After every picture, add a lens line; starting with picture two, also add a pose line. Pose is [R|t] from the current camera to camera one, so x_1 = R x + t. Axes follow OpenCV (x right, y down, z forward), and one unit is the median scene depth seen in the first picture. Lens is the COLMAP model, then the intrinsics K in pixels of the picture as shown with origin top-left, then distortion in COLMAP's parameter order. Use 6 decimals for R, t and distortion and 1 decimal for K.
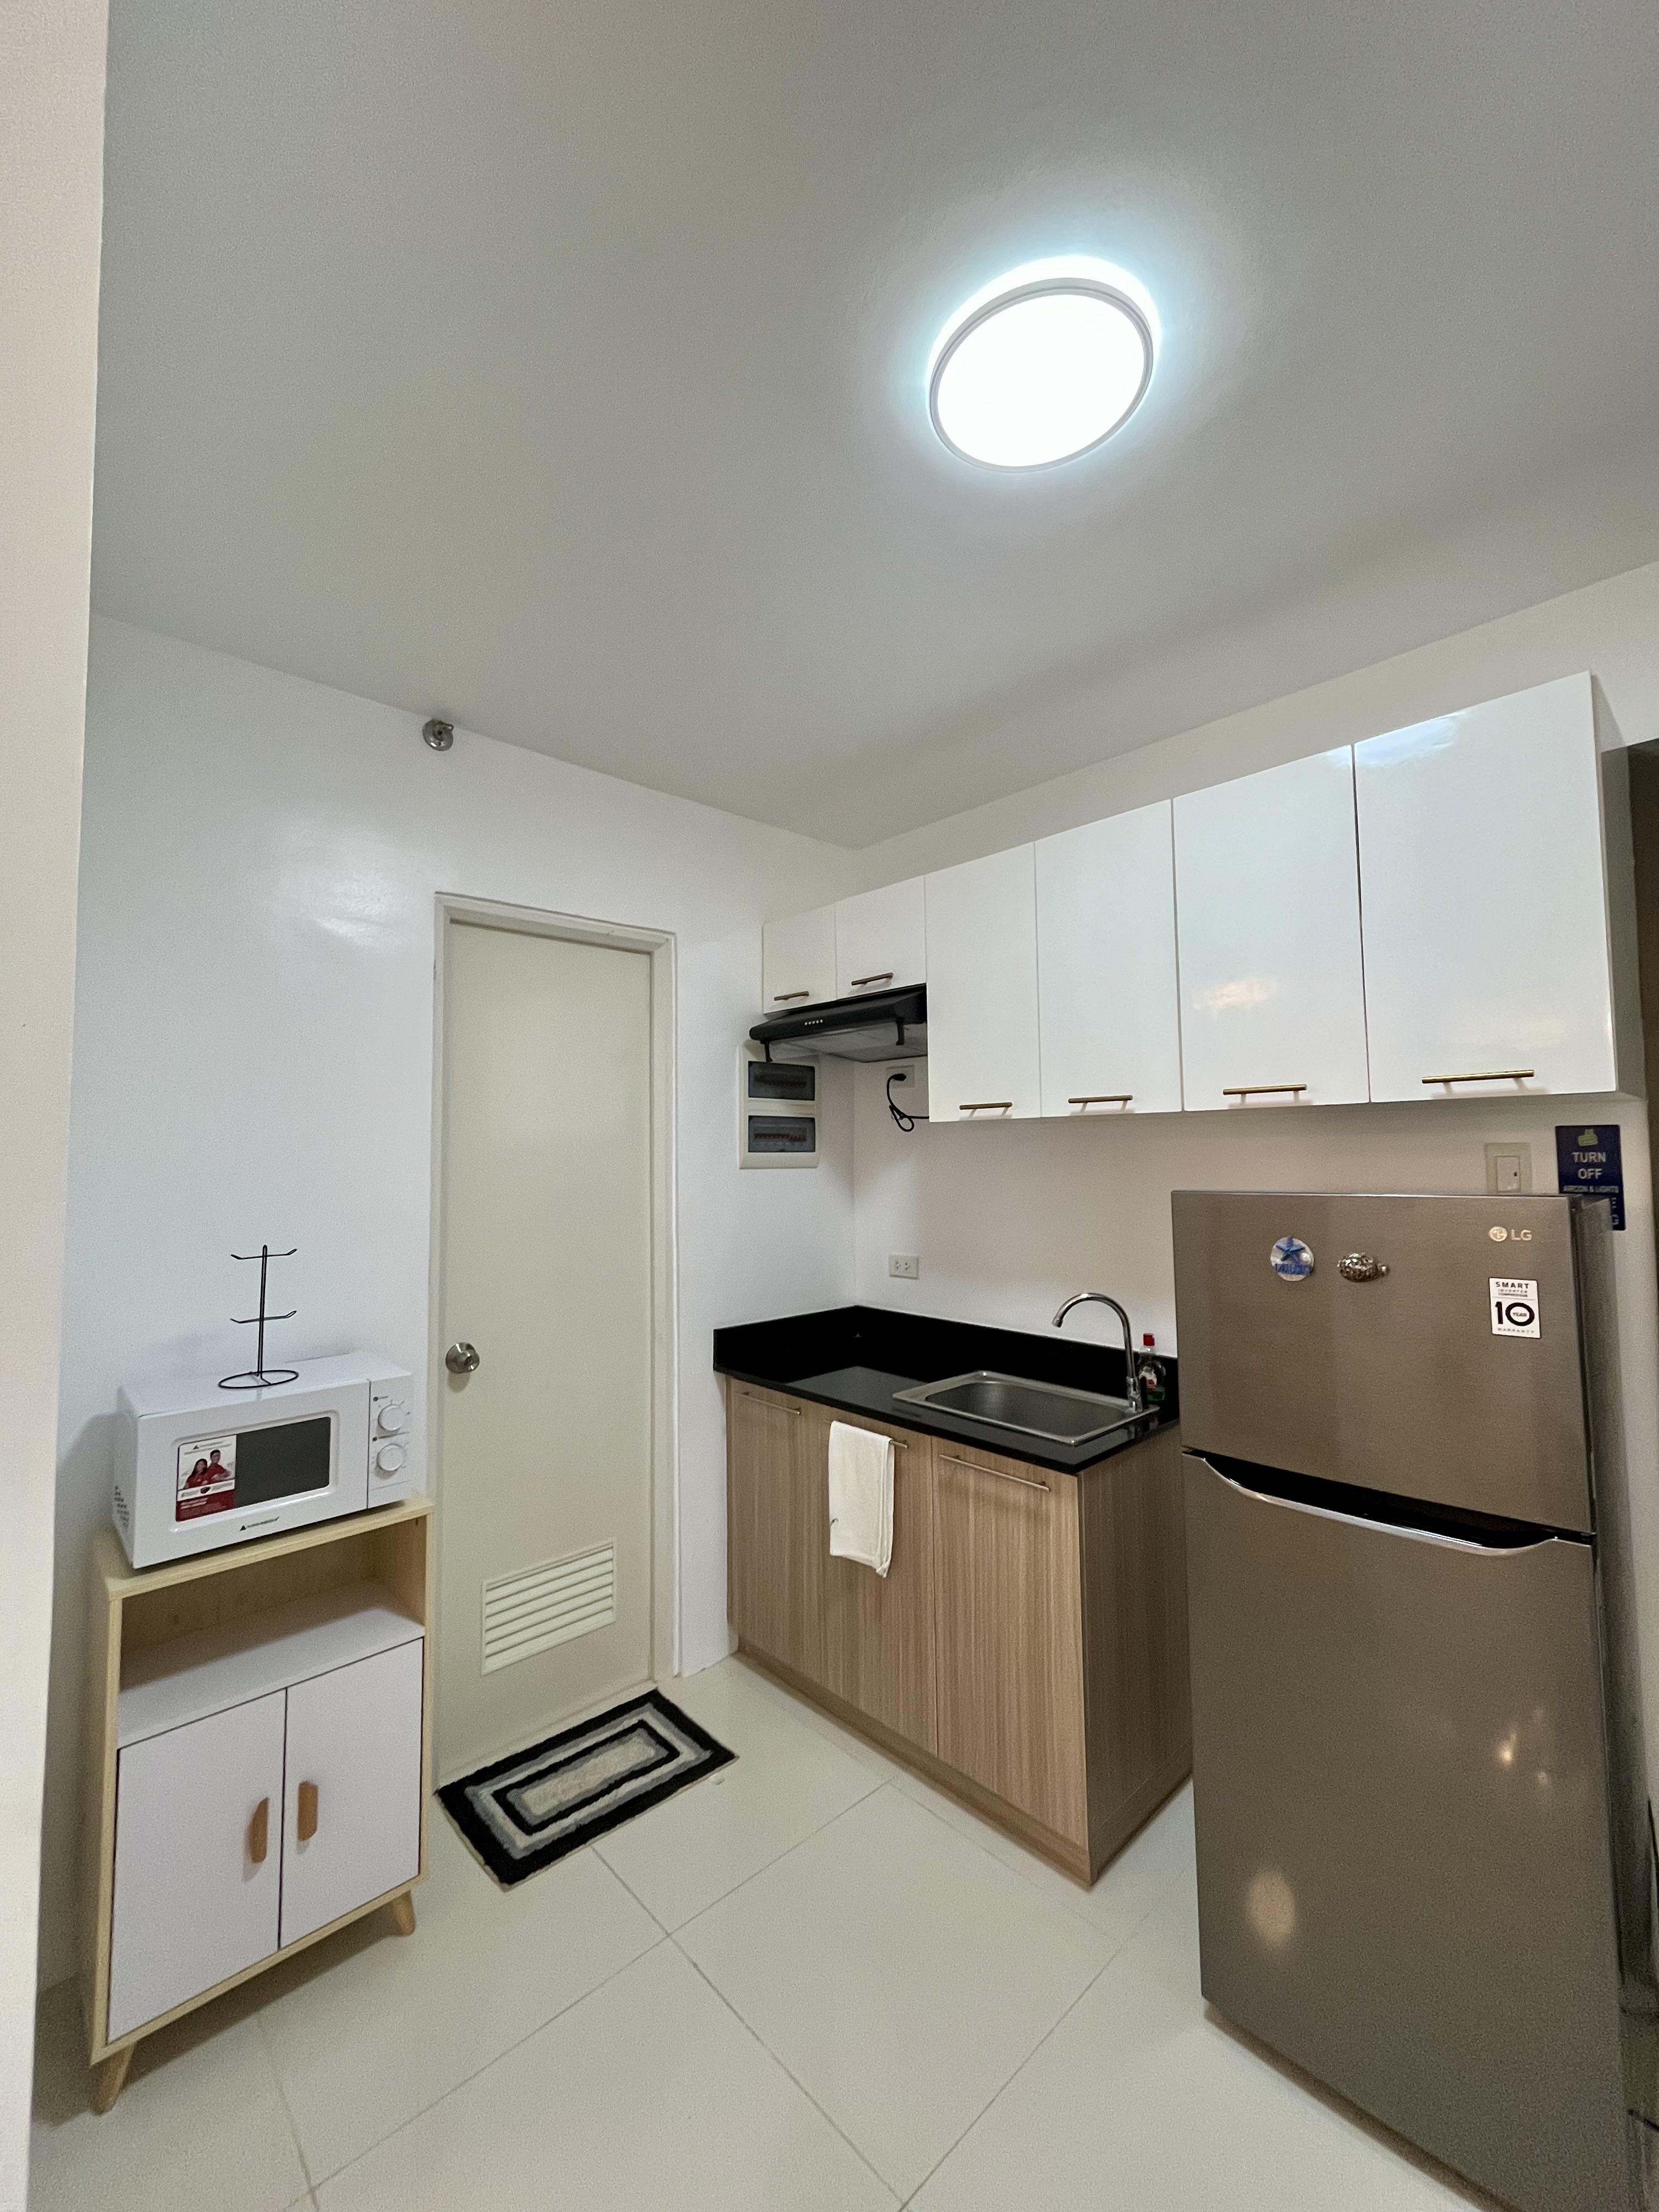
lens RADIAL K [[888.9, 0, 823.2], [0, 888.9, 1105.2], [0, 0, 1]] dist [0.000215, 0.000053]
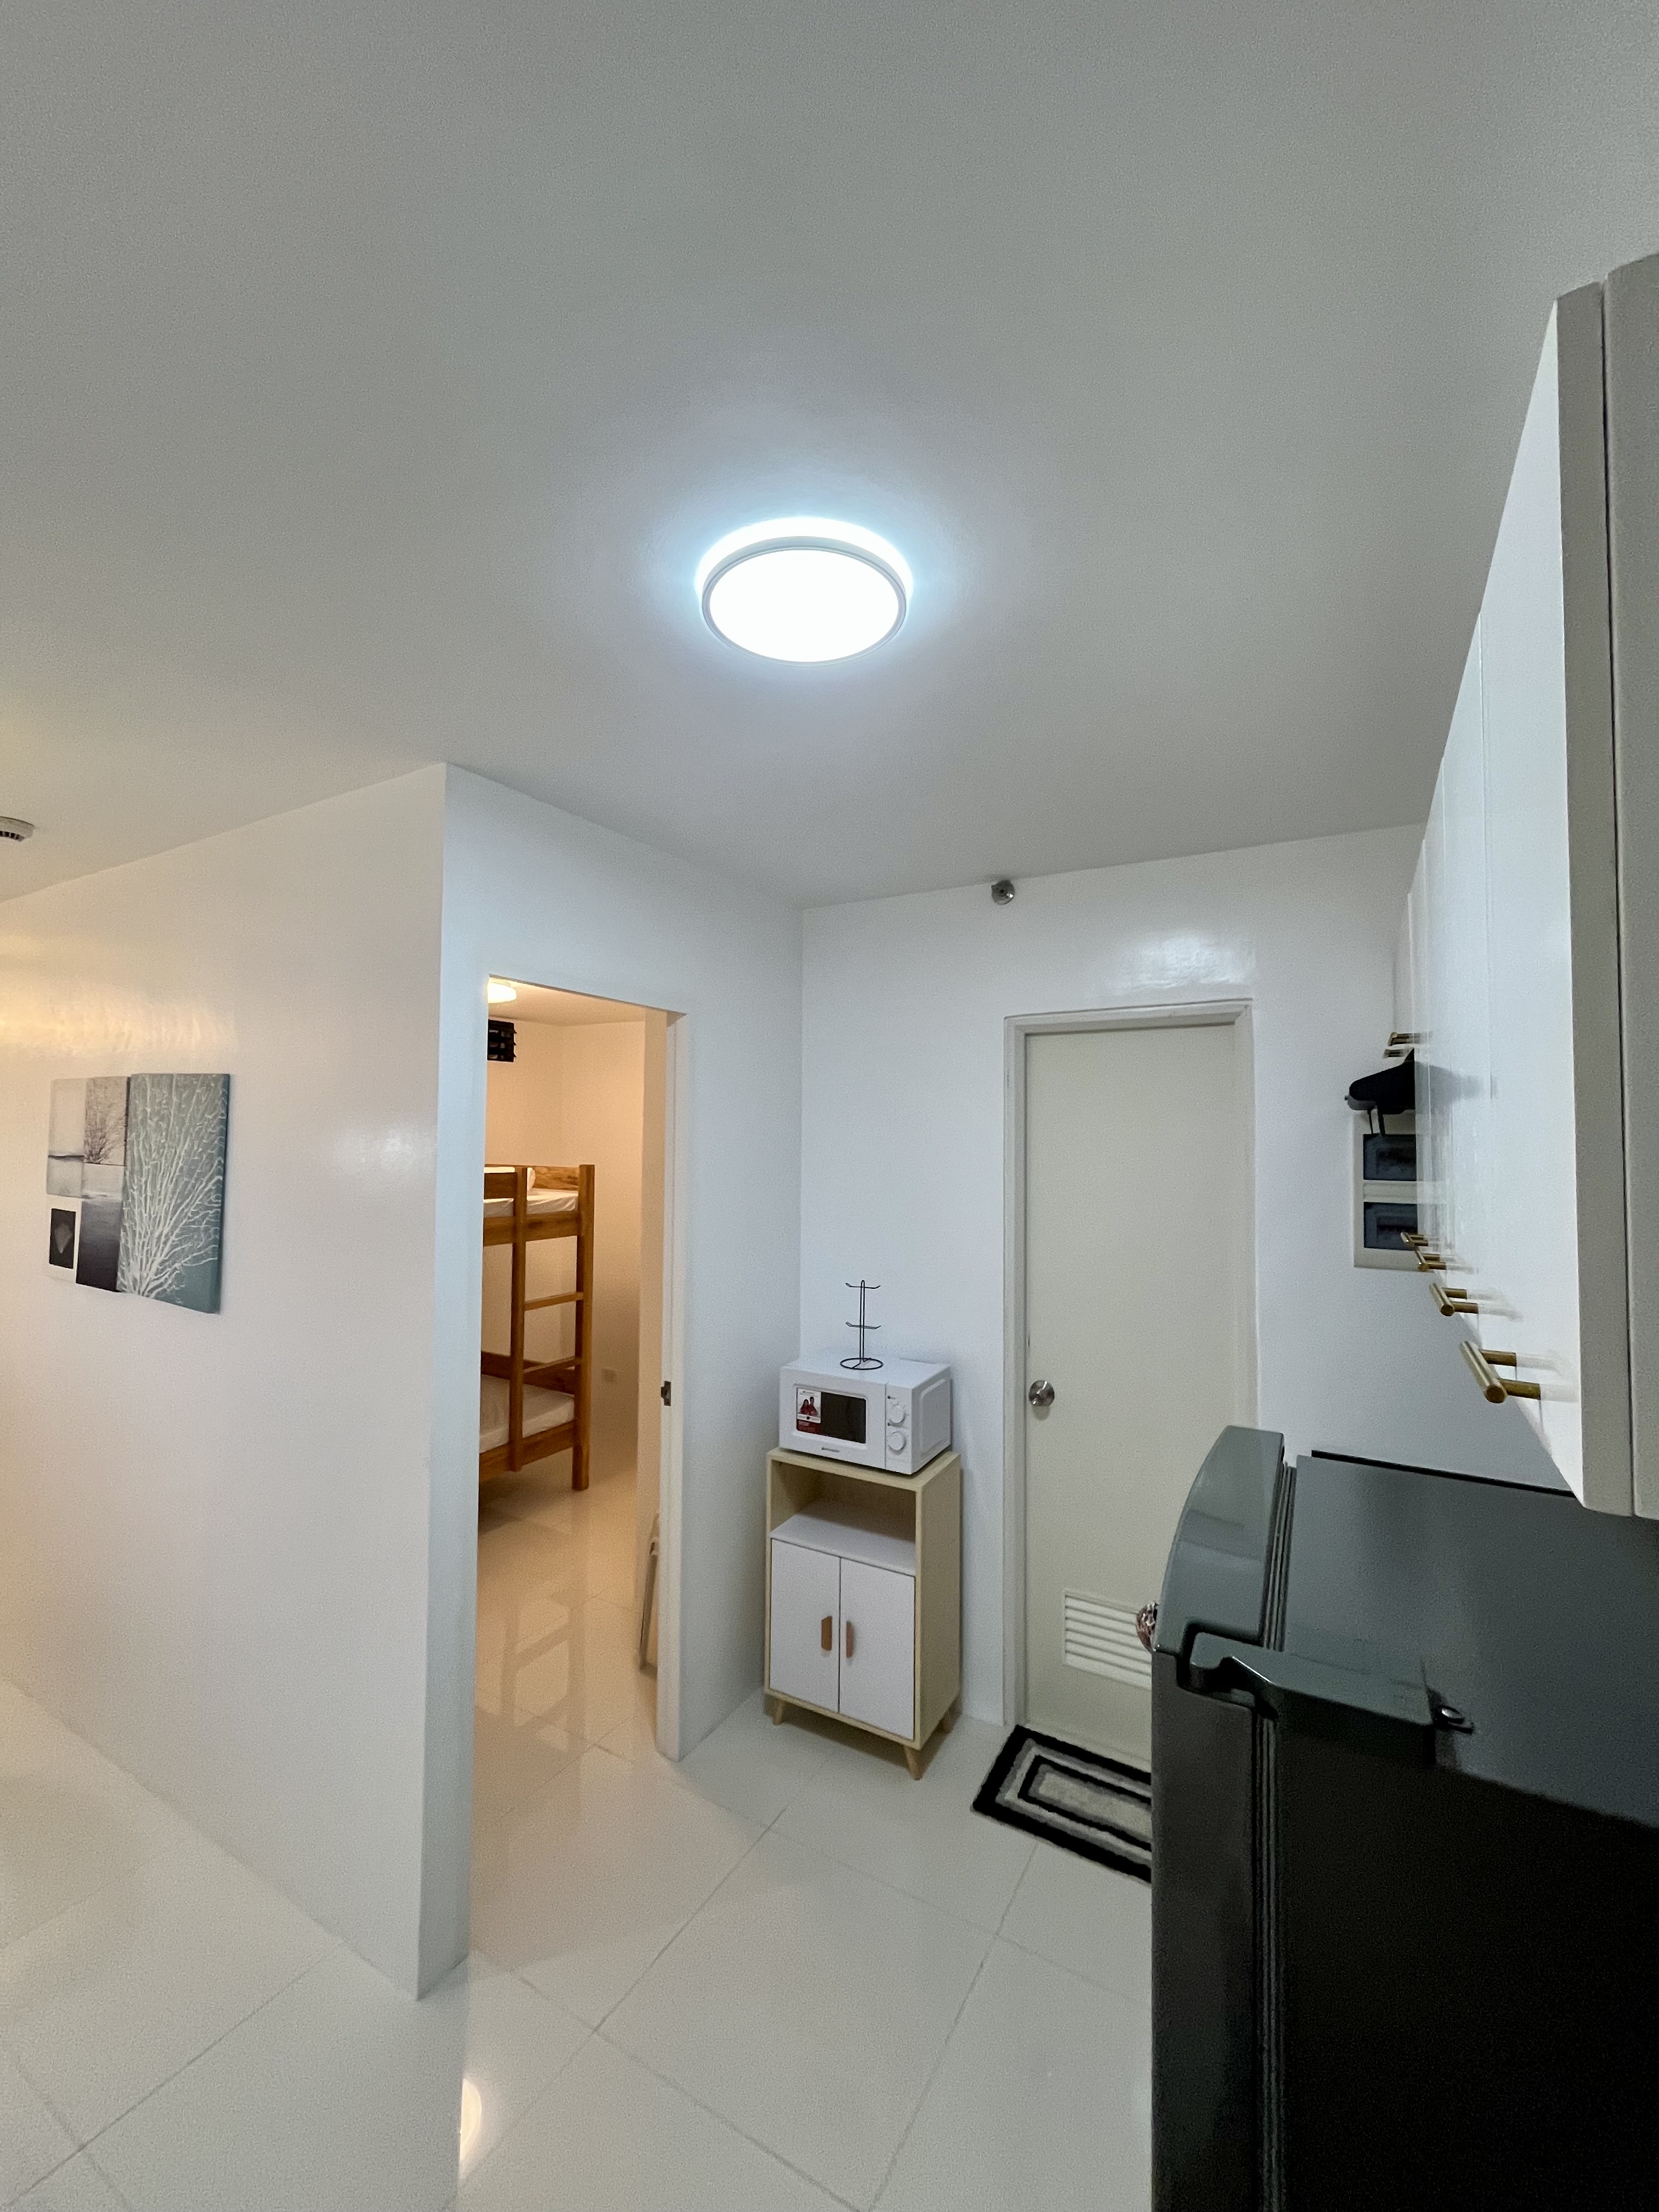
lens RADIAL K [[888.9, 0, 823.2], [0, 888.9, 1105.2], [0, 0, 1]] dist [0.000215, 0.000053]
pose [[0.299066, -0.021838, -0.953983, 0.813953], [0.040658, 0.999122, -0.010125, -0.132179], [0.953366, -0.035759, 0.299691, 0.434629]]
